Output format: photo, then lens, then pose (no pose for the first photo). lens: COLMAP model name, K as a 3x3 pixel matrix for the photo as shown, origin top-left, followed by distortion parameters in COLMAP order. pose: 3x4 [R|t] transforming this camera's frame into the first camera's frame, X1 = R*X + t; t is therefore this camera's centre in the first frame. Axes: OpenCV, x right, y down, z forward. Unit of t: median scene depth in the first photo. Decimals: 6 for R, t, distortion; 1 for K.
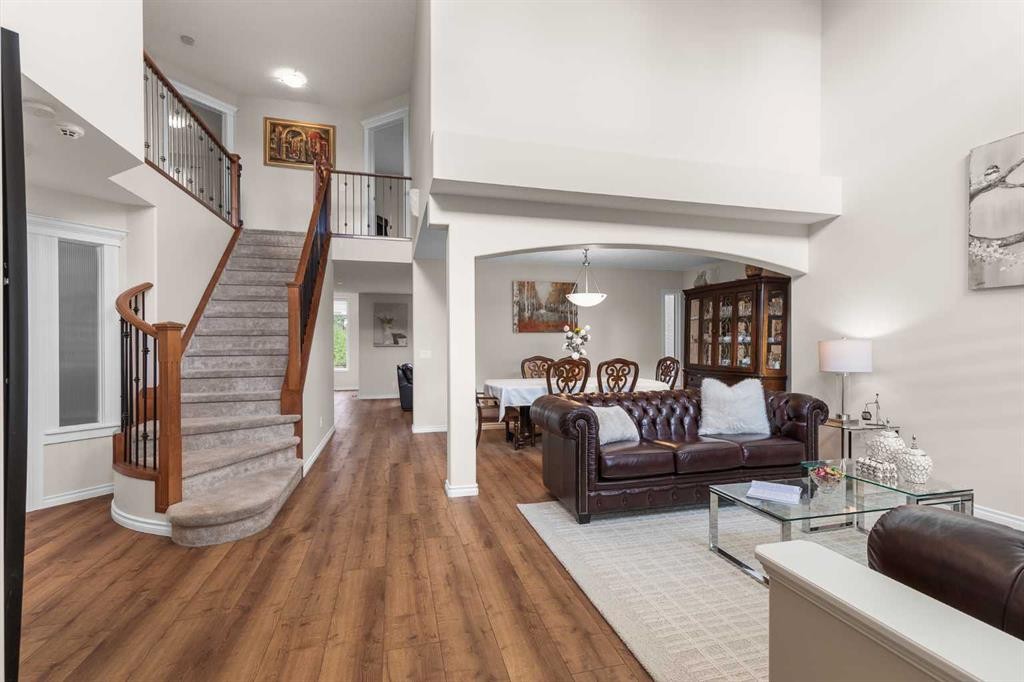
lens RADIAL K [[462.1, 0, 512.9], [0, 462.1, 339.0], [0, 0, 1]] dist [0.003246, 0.000402]
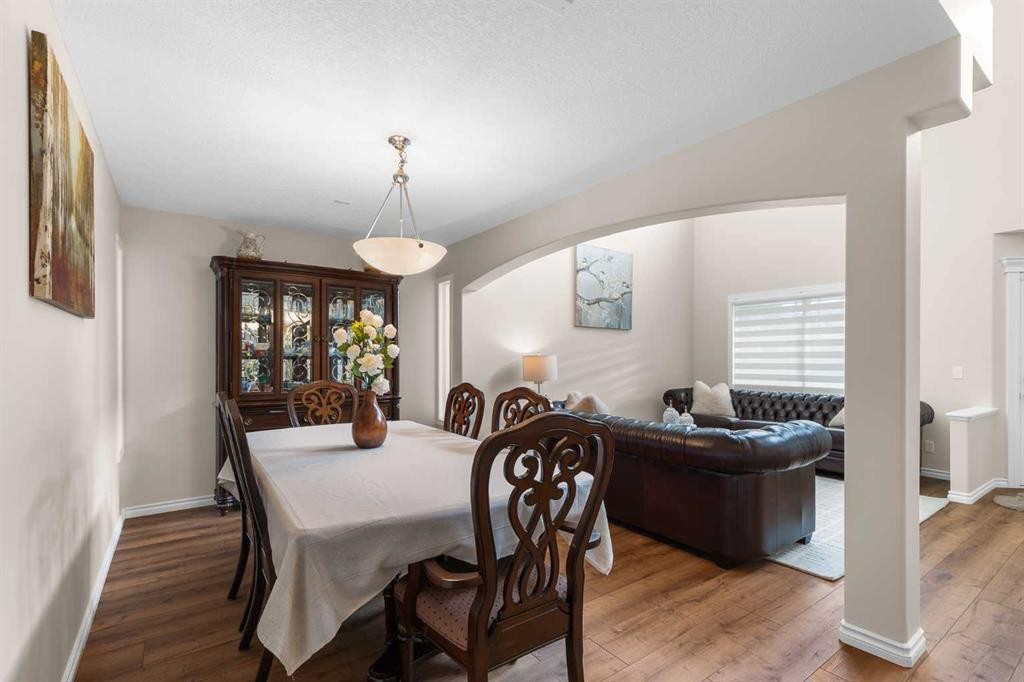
lens RADIAL K [[462.1, 0, 514.1], [0, 462.1, 351.3], [0, 0, 1]] dist [0.003246, 0.000402]
pose [[-0.333045, 0.007270, 0.942883, -0.549849], [0.009273, 0.999947, -0.004435, -0.006924], [-0.942865, 0.007266, -0.333095, 1.813954]]
